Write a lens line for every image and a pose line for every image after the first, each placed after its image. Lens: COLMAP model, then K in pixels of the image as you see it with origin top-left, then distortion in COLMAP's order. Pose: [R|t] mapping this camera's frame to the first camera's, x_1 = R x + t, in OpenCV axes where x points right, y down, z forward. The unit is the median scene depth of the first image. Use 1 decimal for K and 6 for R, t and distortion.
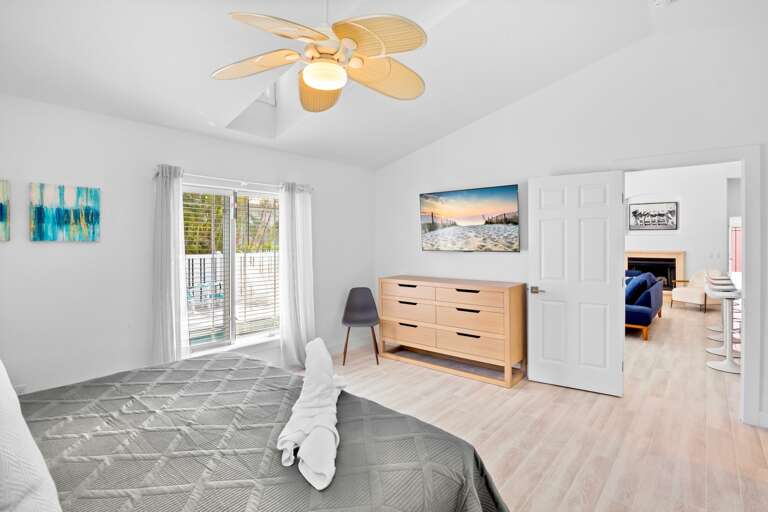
lens RADIAL K [[386.4, 0, 382.4], [0, 386.4, 244.2], [0, 0, 1]] dist [-0.005907, -0.000913]
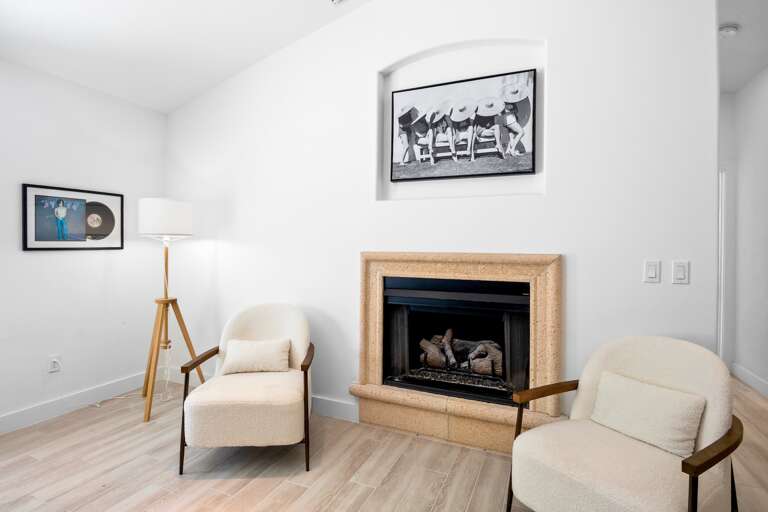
lens RADIAL K [[386.4, 0, 383.8], [0, 386.4, 249.3], [0, 0, 1]] dist [-0.005907, -0.000913]
pose [[0.949365, 0.001334, 0.314173, 0.573937], [-0.004184, 0.999956, 0.008395, 0.012265], [-0.314148, -0.009284, 0.949329, 0.767310]]
